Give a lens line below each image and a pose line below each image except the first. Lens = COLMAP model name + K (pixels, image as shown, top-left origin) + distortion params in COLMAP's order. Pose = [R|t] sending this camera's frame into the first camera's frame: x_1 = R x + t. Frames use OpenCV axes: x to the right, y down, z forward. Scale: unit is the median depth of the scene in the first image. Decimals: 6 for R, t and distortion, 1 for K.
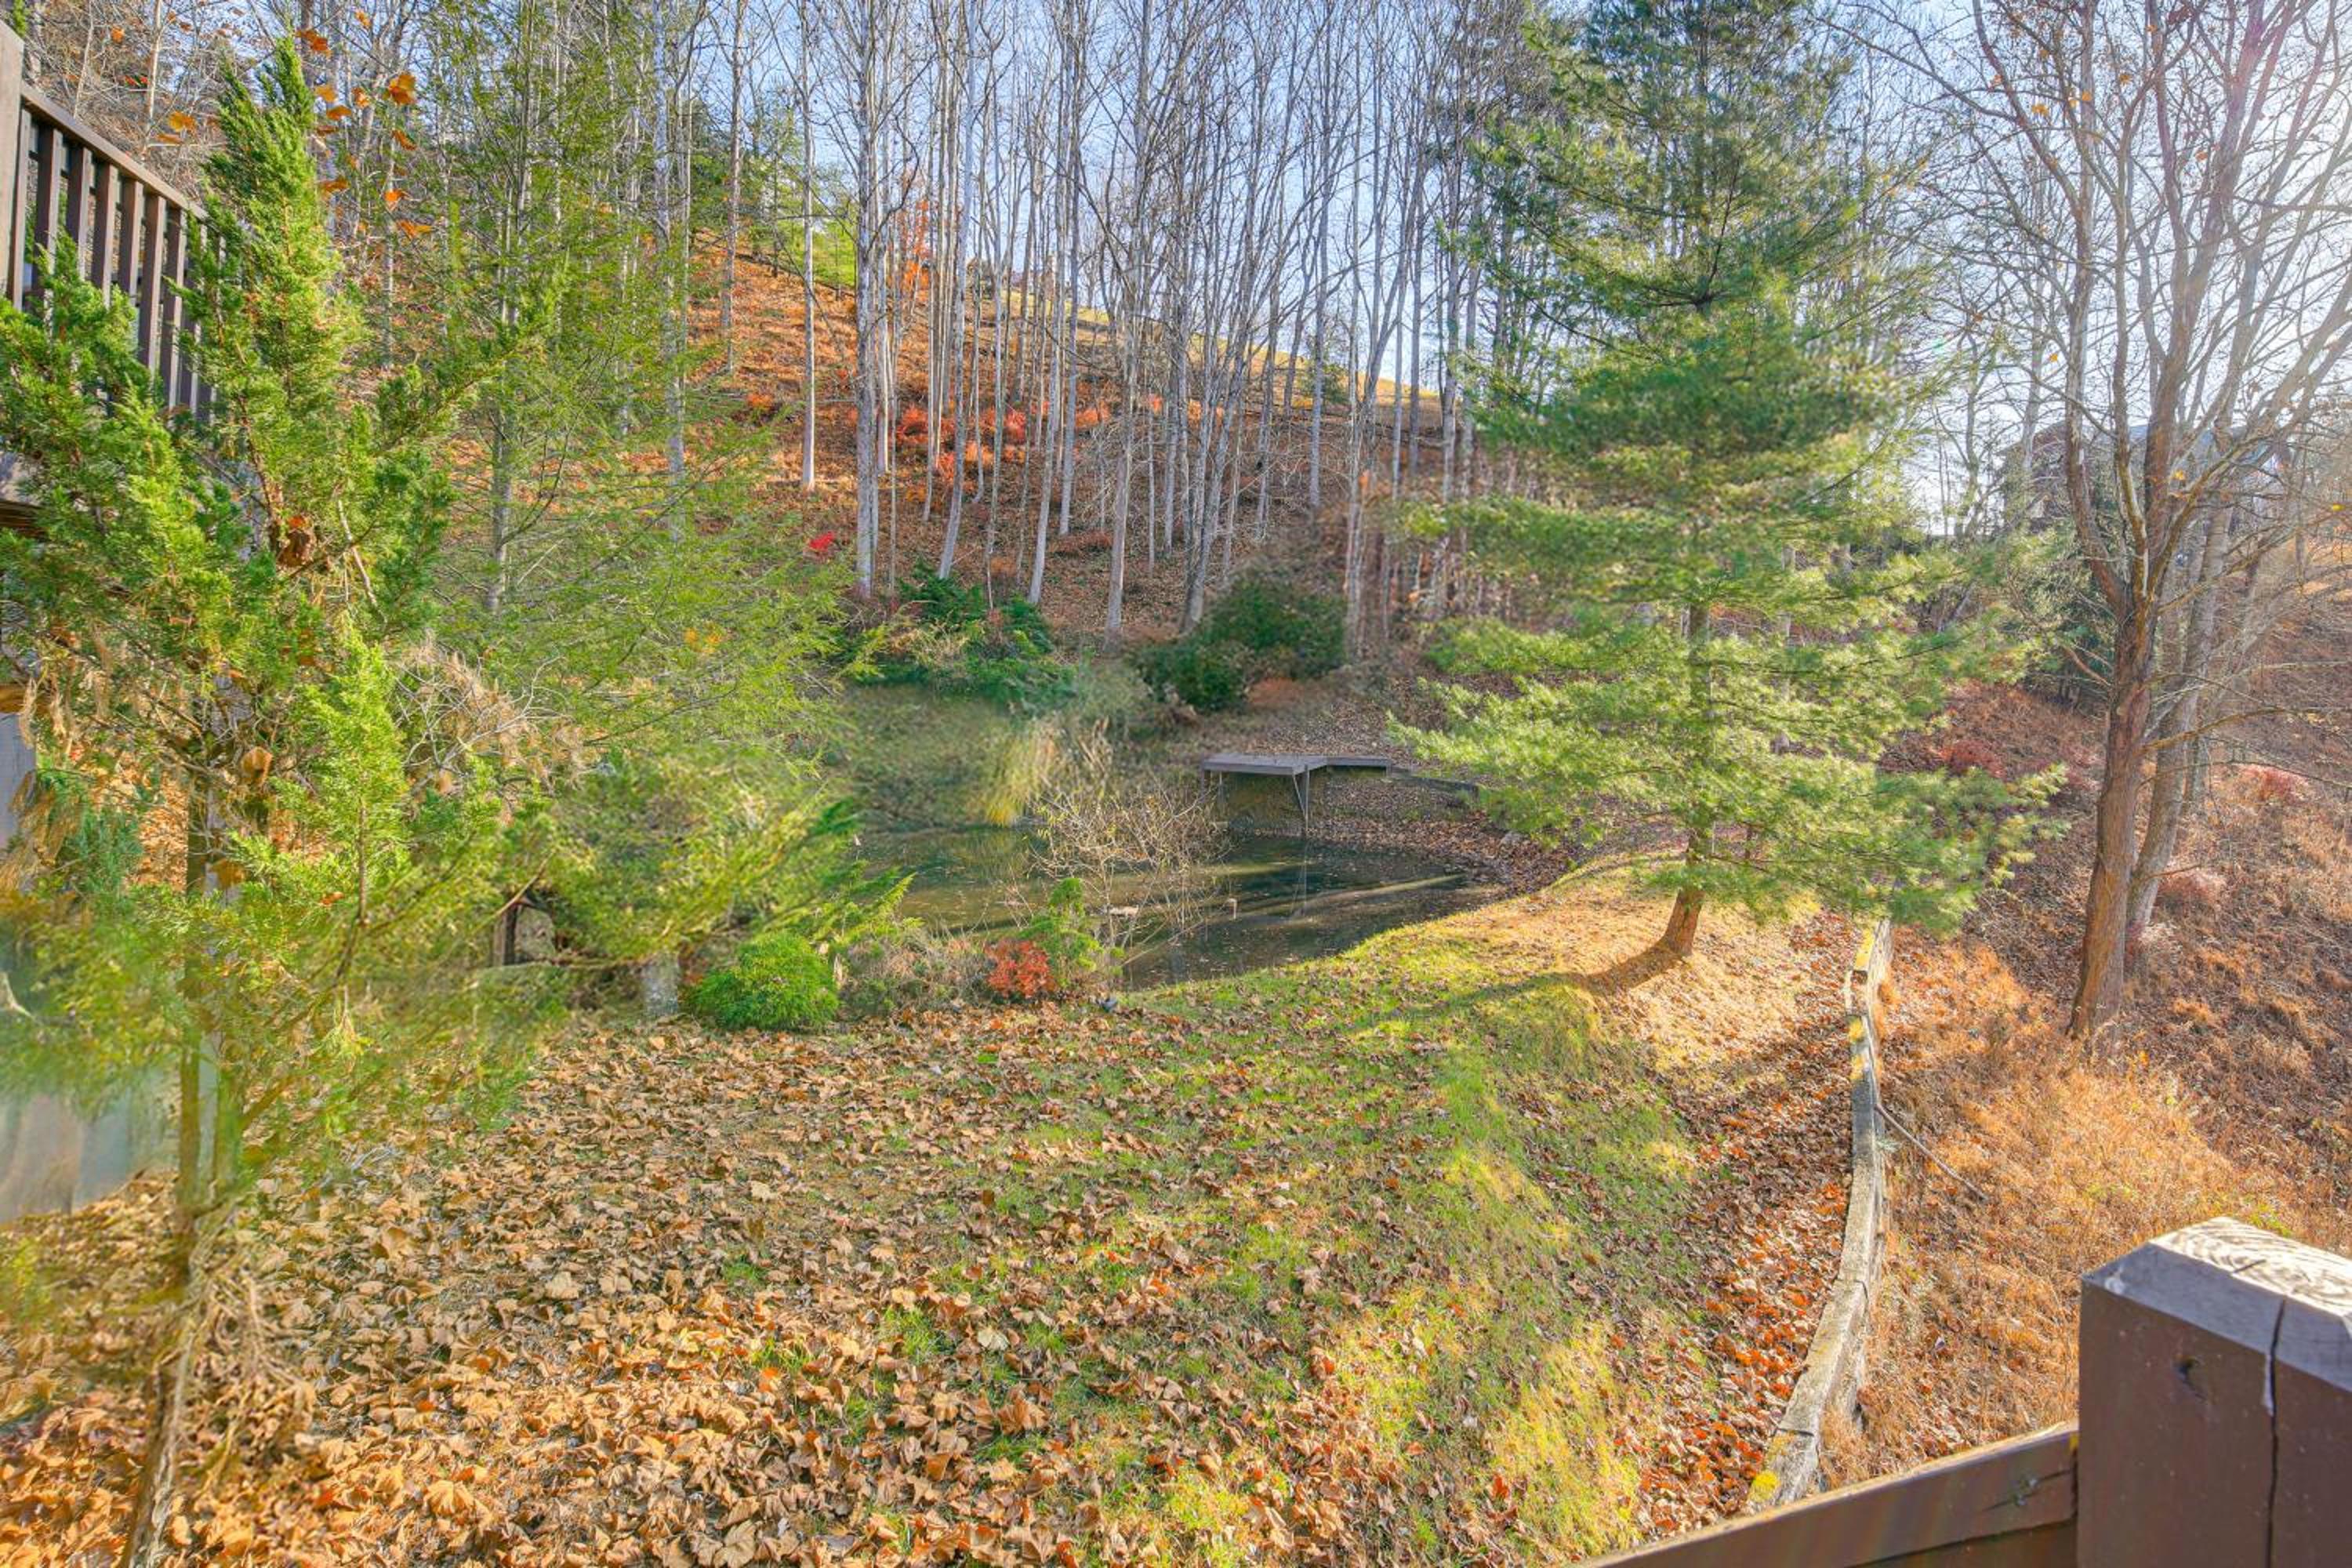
lens RADIAL K [[1063.7, 0, 1169.9], [0, 1063.7, 766.0], [0, 0, 1]] dist [-0.009628, -0.001028]
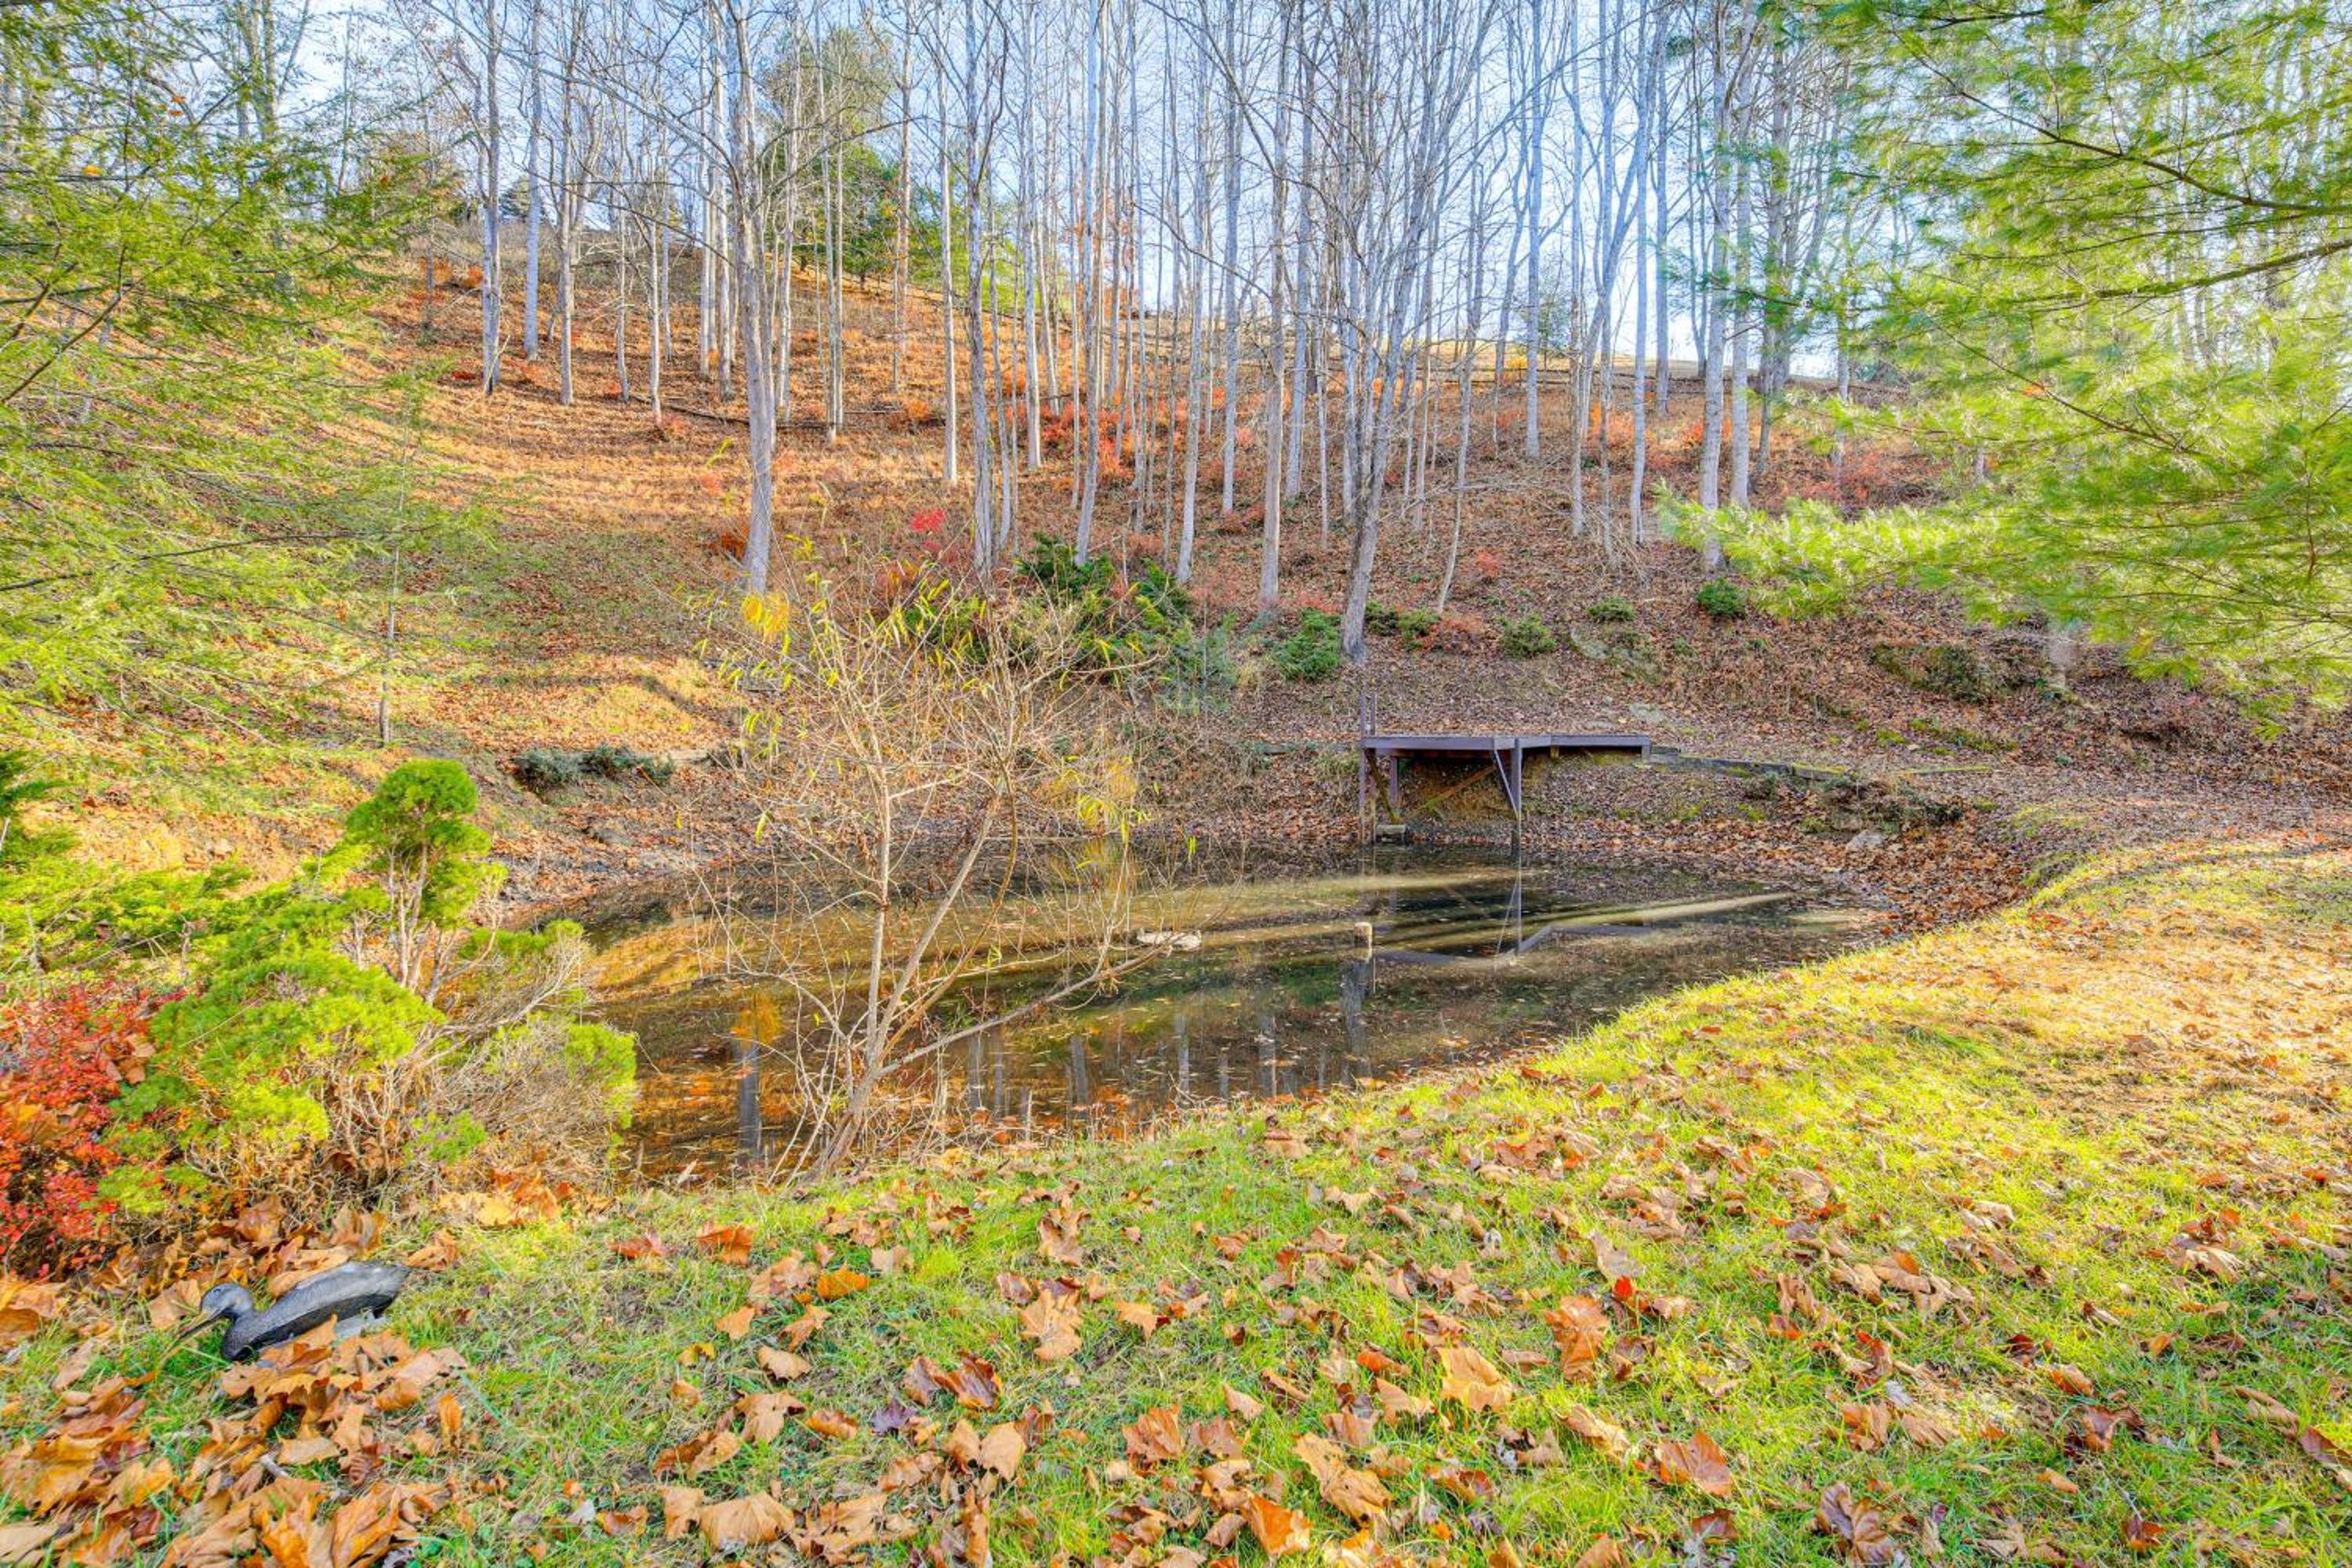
lens RADIAL K [[1063.7, 0, 1169.9], [0, 1063.7, 766.0], [0, 0, 1]] dist [-0.009628, -0.001028]
pose [[0.977666, -0.017690, -0.209420, 0.034178], [0.007499, 0.998753, -0.049354, 0.029599], [0.210032, 0.046681, 0.976579, 0.188008]]
